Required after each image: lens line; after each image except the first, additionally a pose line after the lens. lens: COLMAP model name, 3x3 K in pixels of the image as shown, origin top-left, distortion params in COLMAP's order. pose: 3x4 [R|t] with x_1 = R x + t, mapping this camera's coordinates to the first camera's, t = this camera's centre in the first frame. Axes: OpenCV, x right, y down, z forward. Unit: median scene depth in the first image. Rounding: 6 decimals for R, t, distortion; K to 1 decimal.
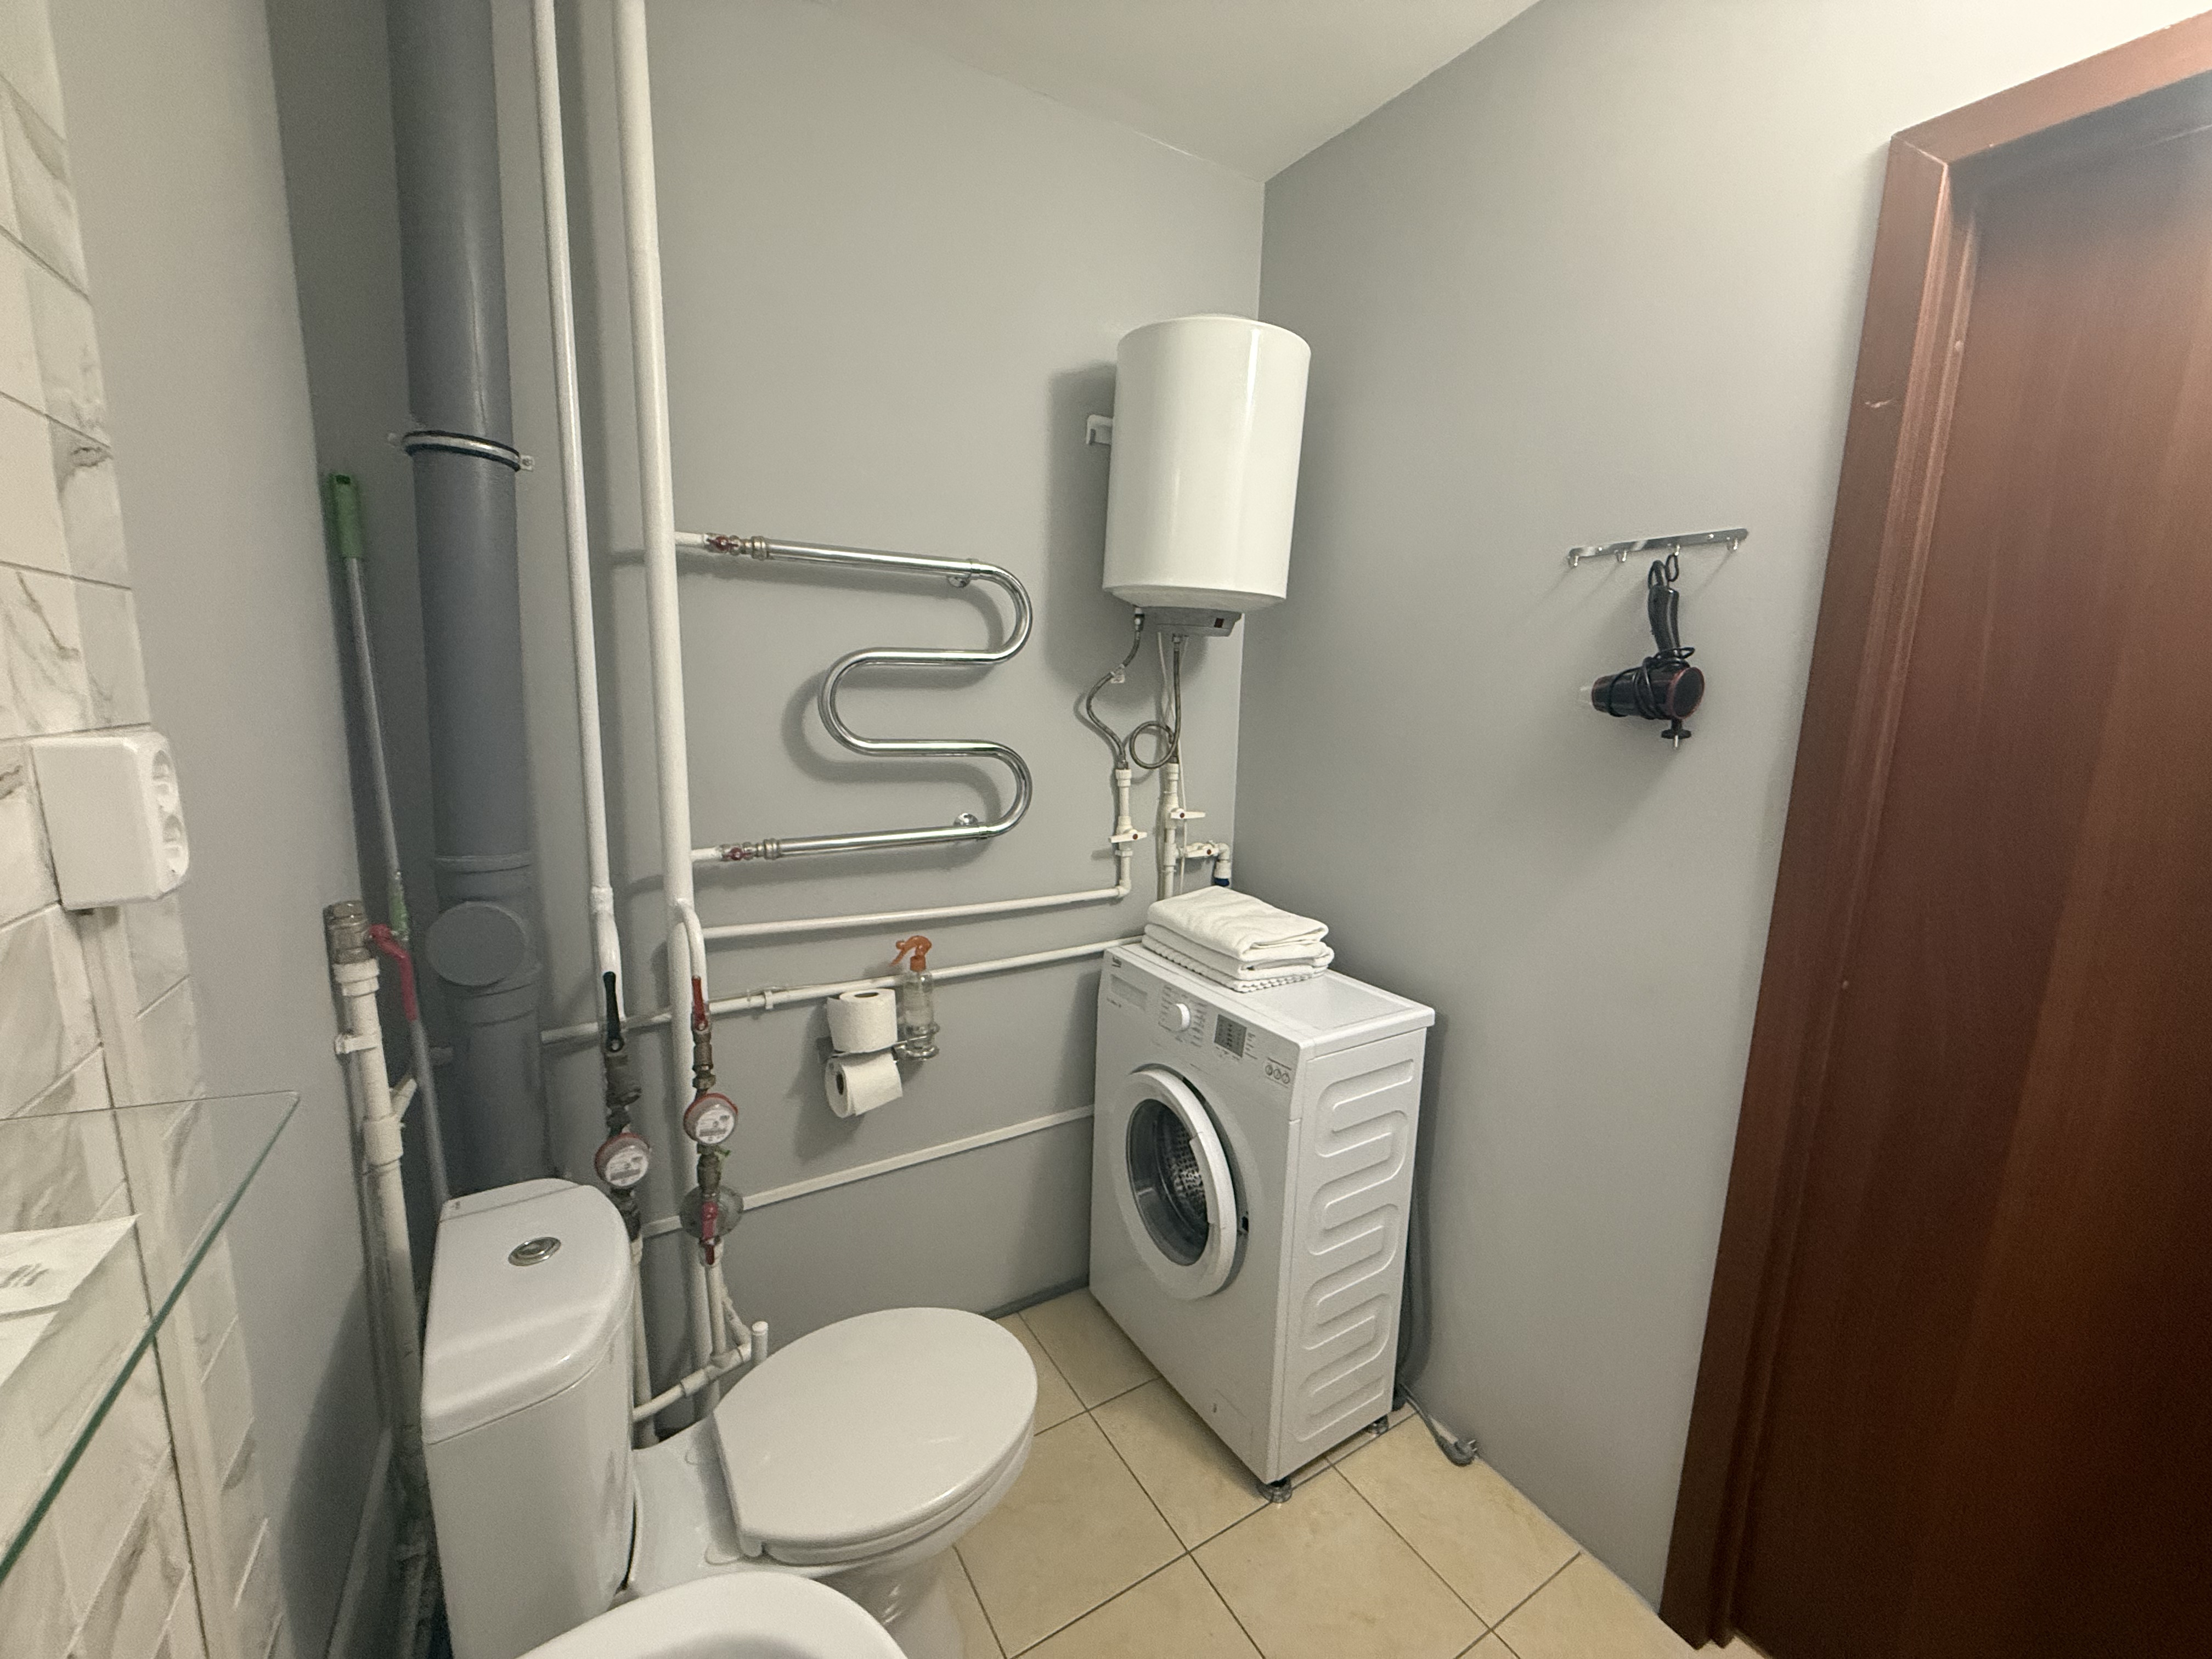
lens RADIAL K [[879.3, 0, 1101.6], [0, 879.3, 828.2], [0, 0, 1]] dist [-0.000329, 0.000291]
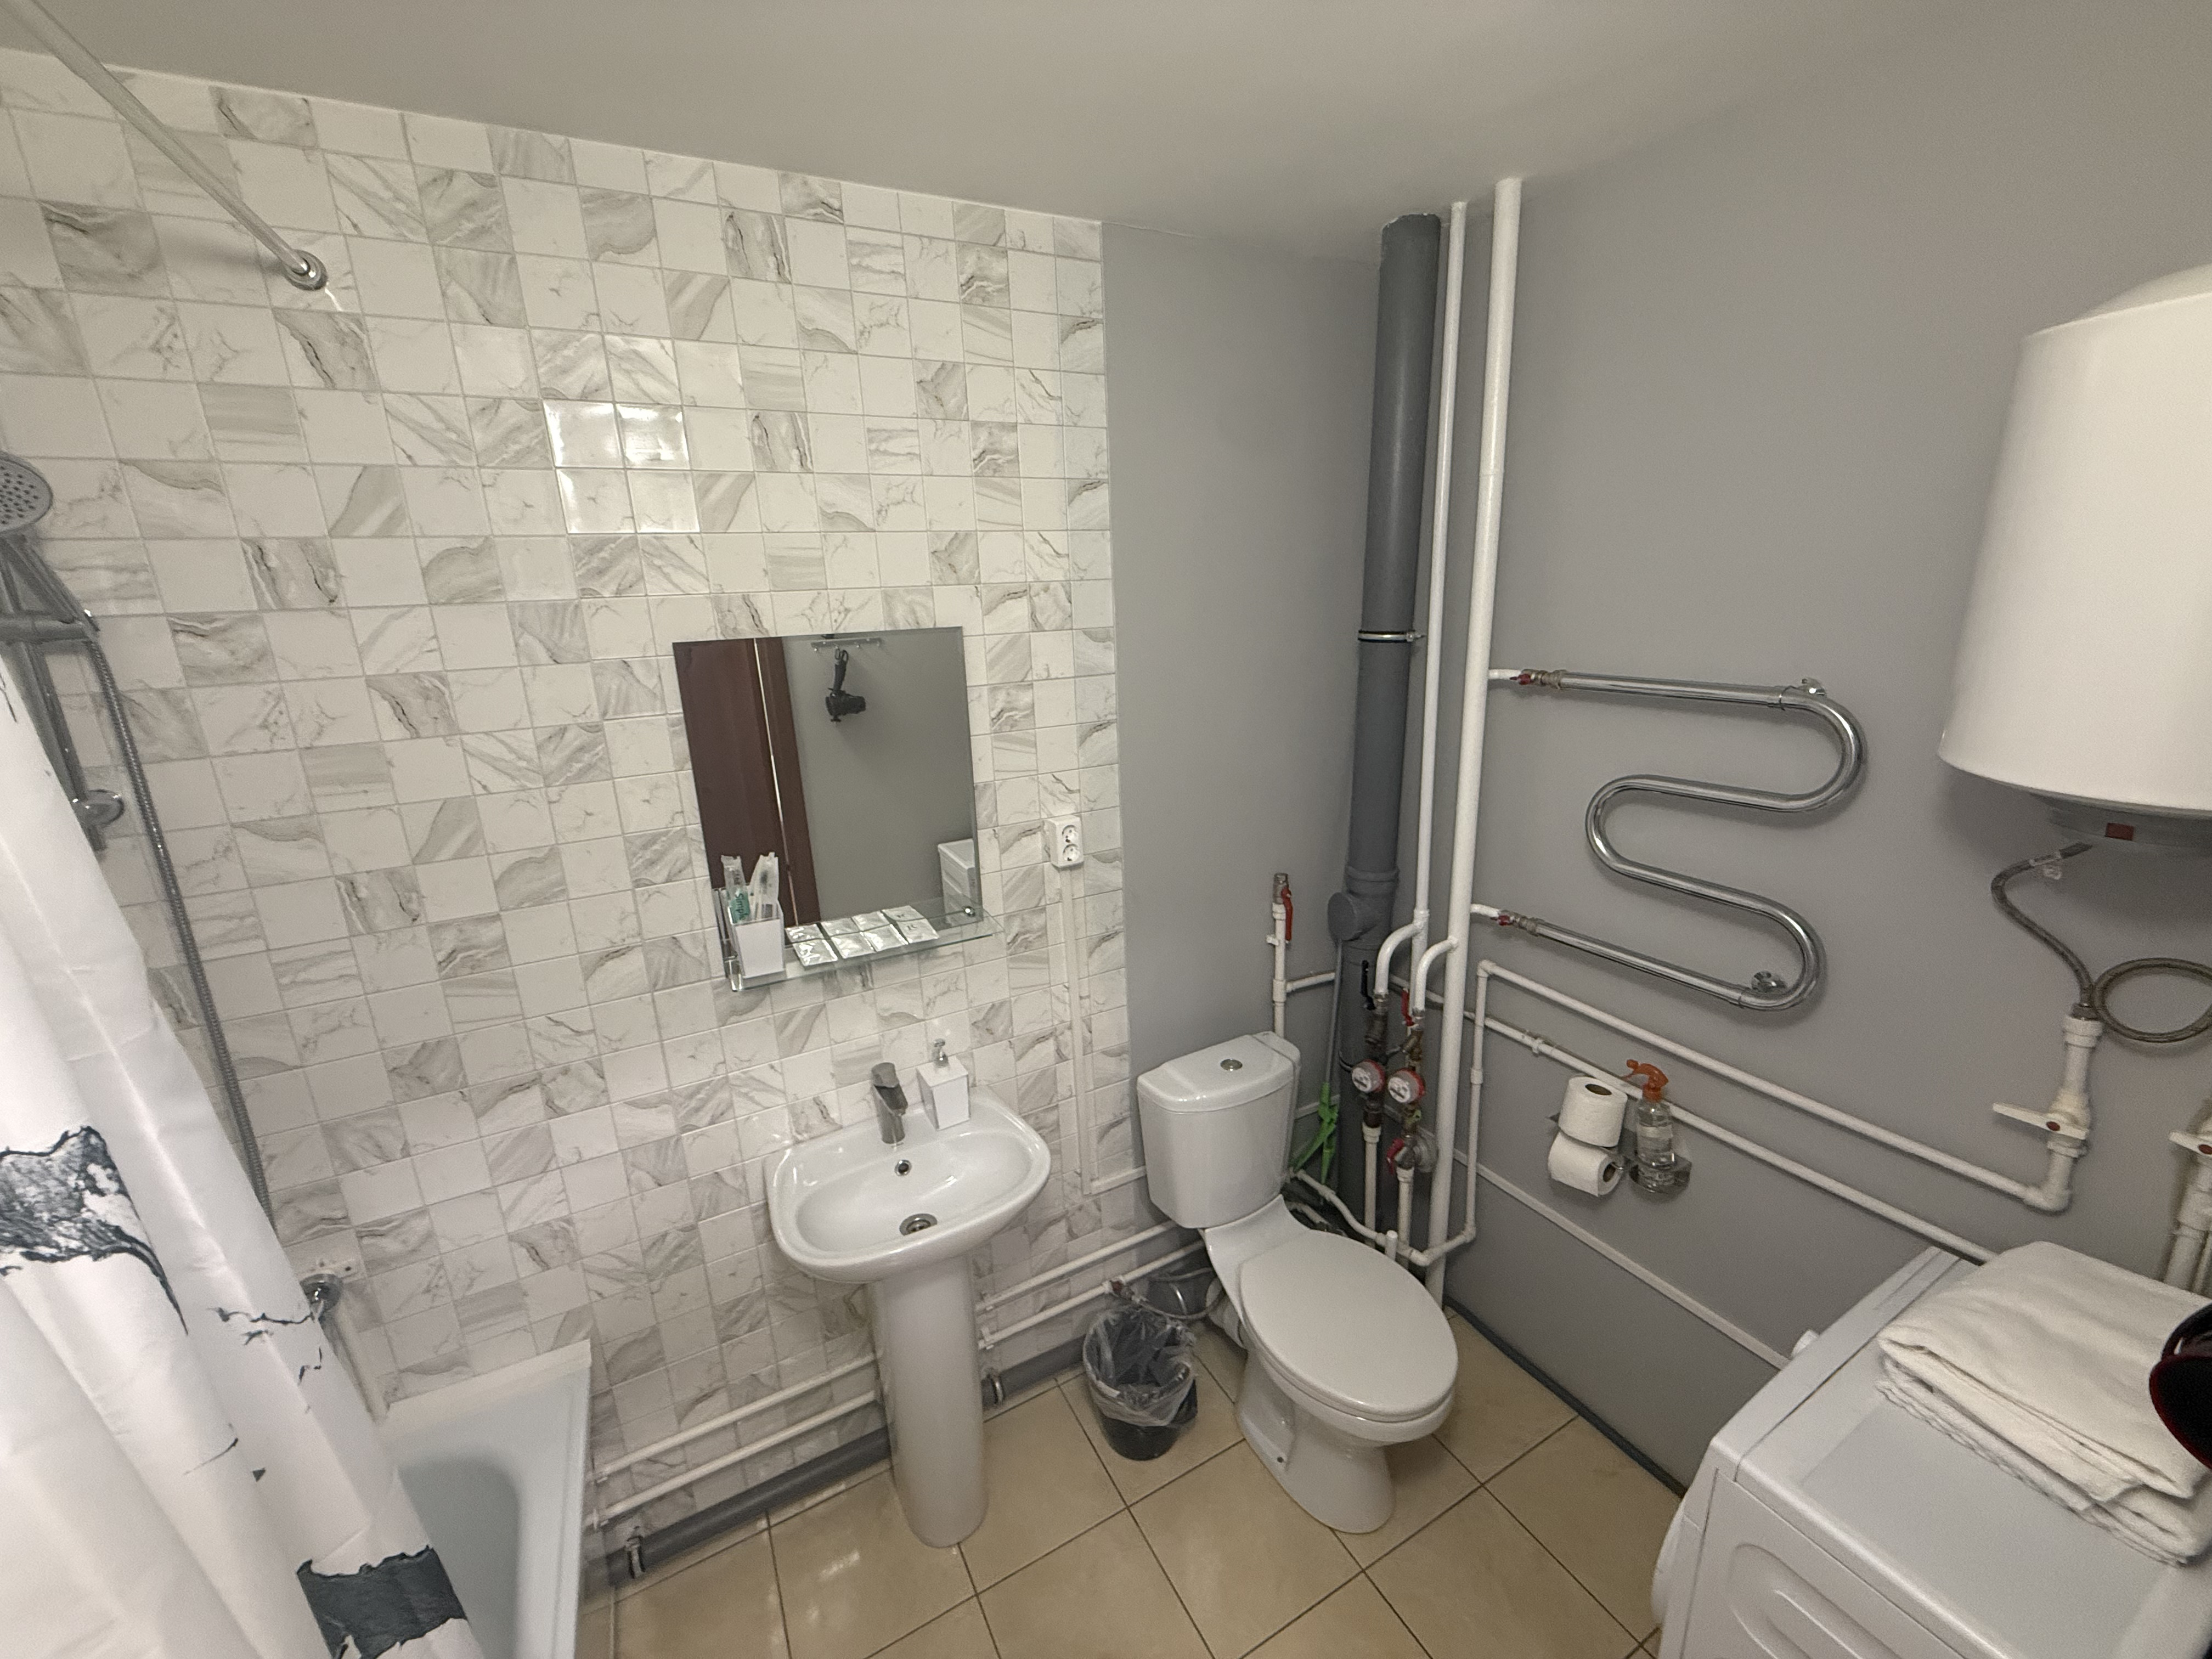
lens RADIAL K [[879.3, 0, 1101.6], [0, 879.3, 828.2], [0, 0, 1]] dist [-0.000329, 0.000291]
pose [[-0.062361, 0.239434, -0.968908, 0.743764], [-0.112755, 0.962892, 0.245205, -0.314004], [0.991664, 0.124541, -0.033050, 0.428918]]
